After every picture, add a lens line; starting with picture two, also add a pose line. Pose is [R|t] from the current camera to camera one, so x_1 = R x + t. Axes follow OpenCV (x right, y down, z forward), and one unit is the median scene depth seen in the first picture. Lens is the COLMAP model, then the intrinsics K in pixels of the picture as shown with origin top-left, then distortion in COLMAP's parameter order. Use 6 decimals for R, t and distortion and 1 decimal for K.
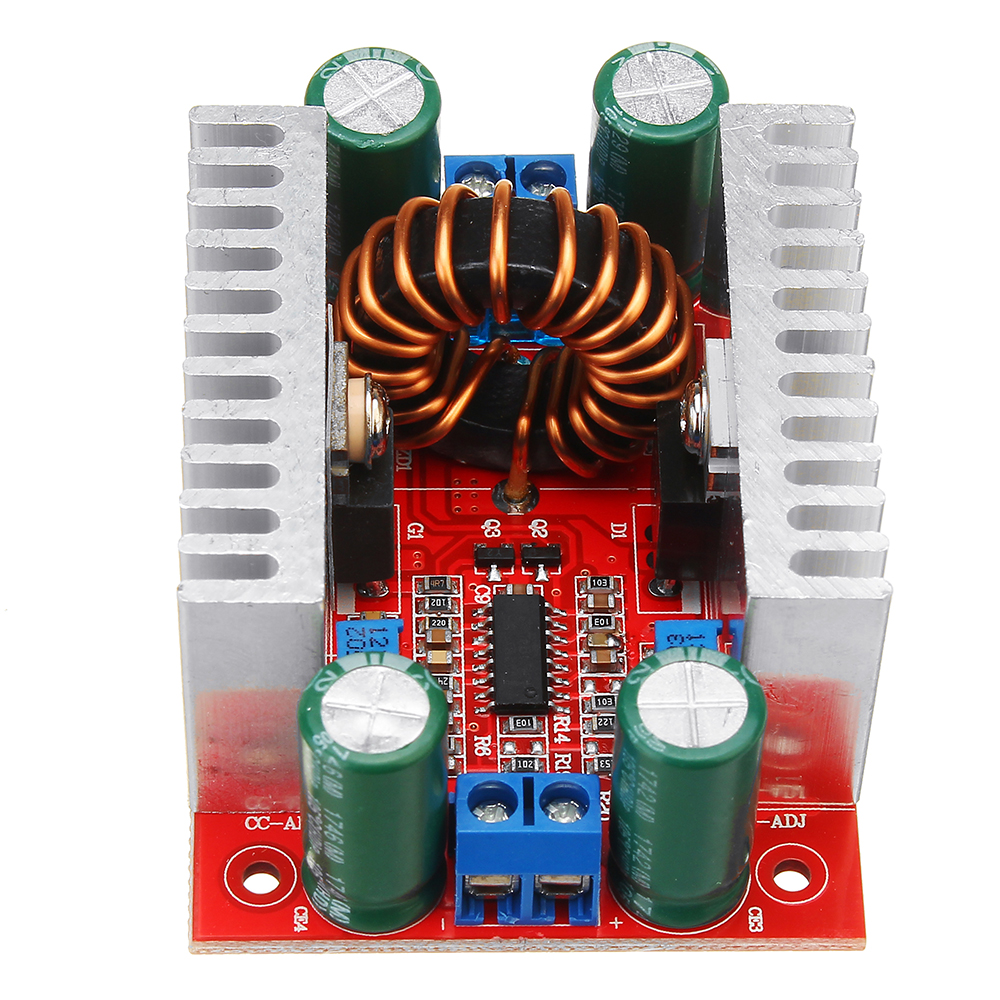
lens RADIAL K [[5293.0, 0, 500.0], [0, 5293.0, 500.0], [0, 0, 1]] dist [-0.043846, 13.112355]
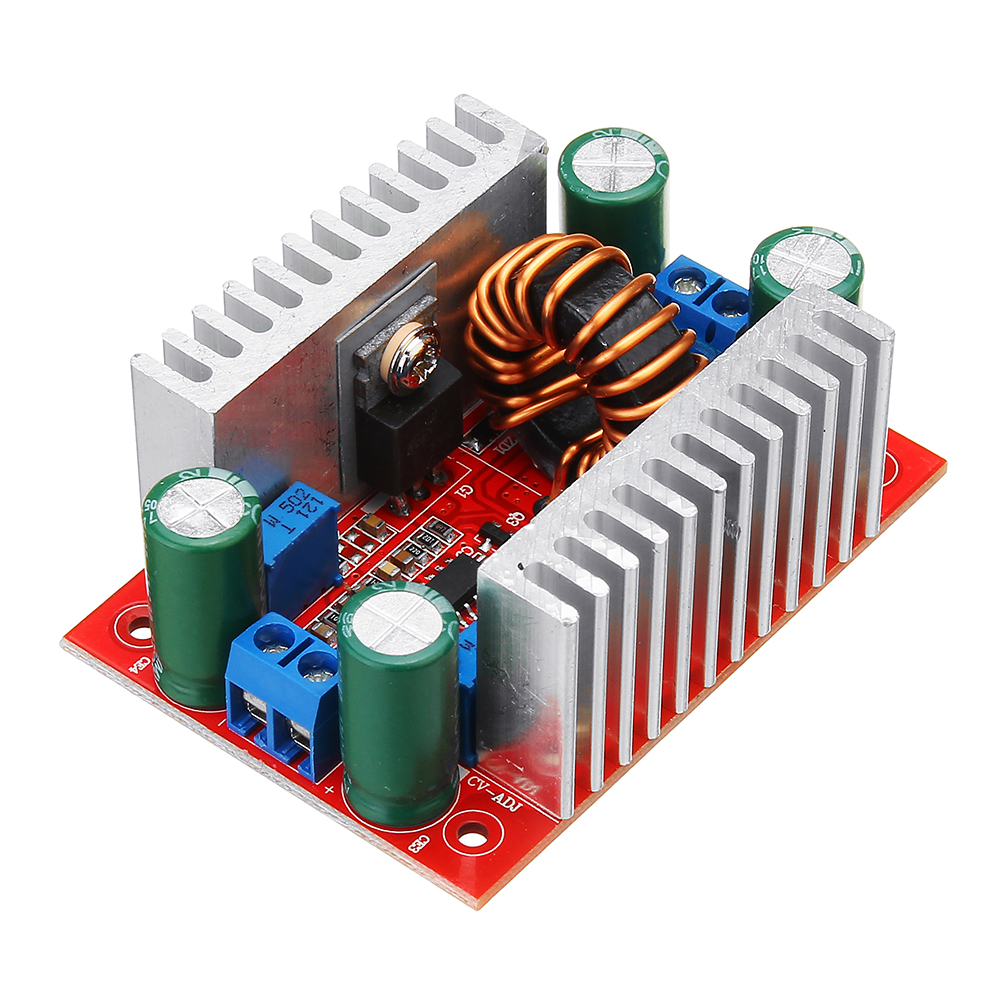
lens RADIAL K [[5293.0, 0, 500.0], [0, 5293.0, 500.0], [0, 0, 1]] dist [-0.043846, 13.112355]
pose [[0.760098, 0.450657, -0.468145, 0.575114], [-0.502741, 0.864294, 0.015738, -0.015986], [0.411707, 0.223393, 0.883512, -0.069569]]
